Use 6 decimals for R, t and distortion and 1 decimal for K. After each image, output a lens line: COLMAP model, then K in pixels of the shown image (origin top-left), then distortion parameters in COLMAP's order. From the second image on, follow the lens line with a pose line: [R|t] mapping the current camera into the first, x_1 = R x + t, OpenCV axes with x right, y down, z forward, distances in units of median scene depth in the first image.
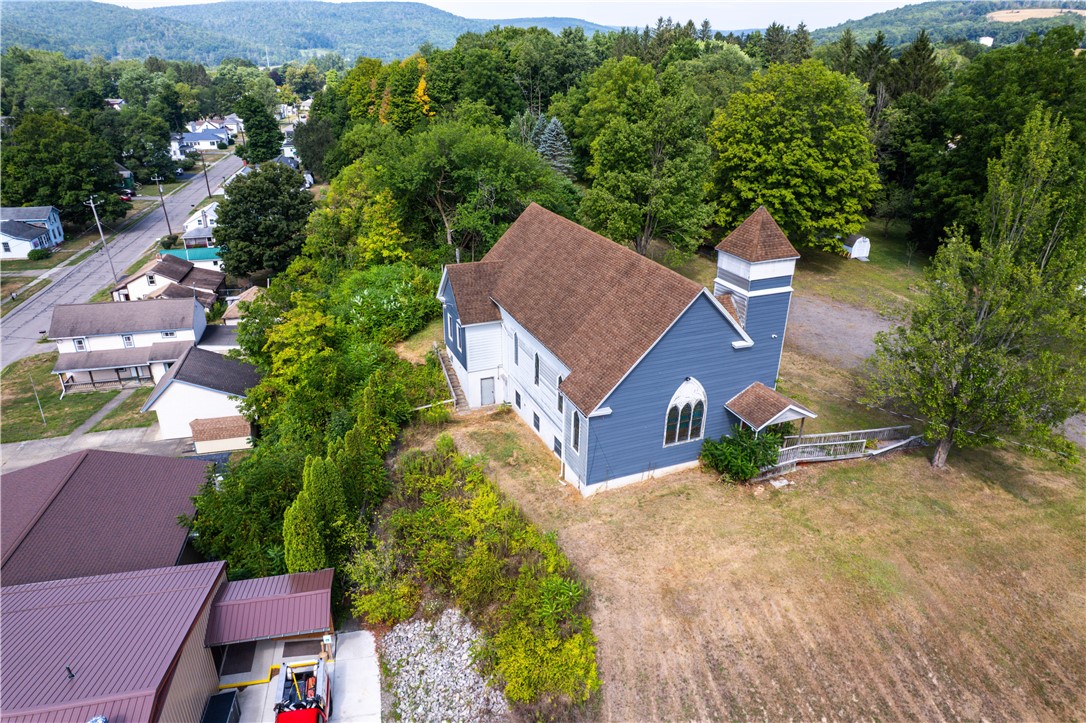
lens RADIAL K [[687.5, 0, 543.4], [0, 687.5, 362.3], [0, 0, 1]] dist [0.006378, 0.005615]
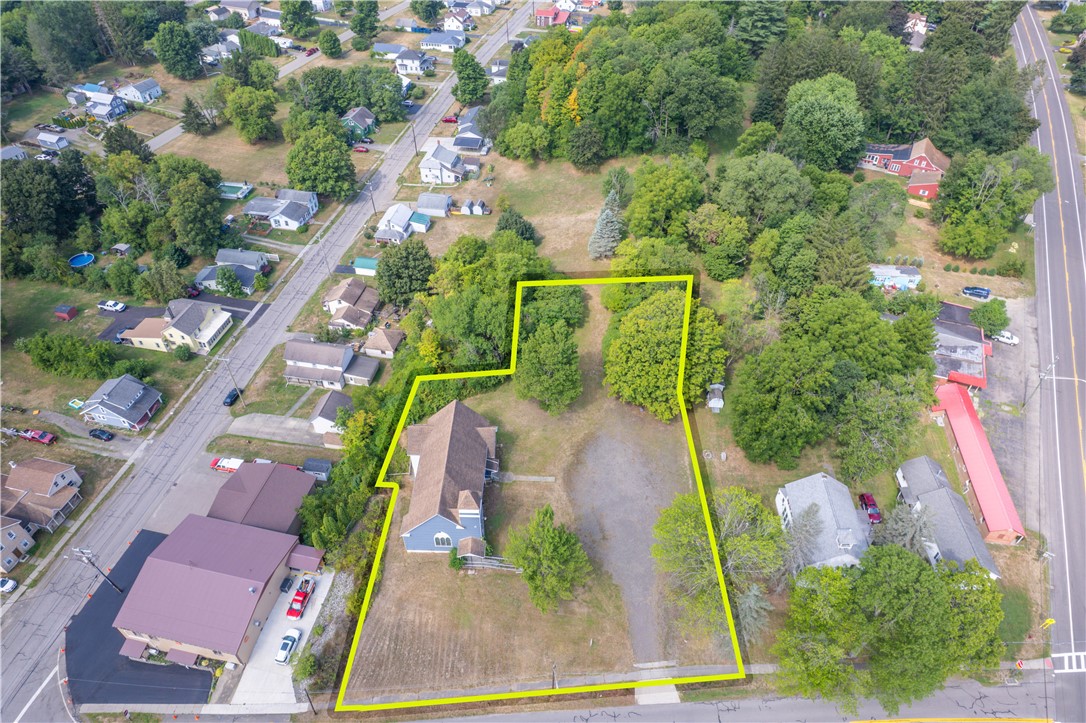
lens RADIAL K [[687.5, 0, 543.4], [0, 687.5, 360.7], [0, 0, 1]] dist [0.006378, 0.005615]
pose [[0.917543, 0.273030, -0.289086, 0.637498], [-0.172944, 0.928655, 0.328160, -0.849117], [0.358059, -0.251105, 0.899300, -0.630153]]
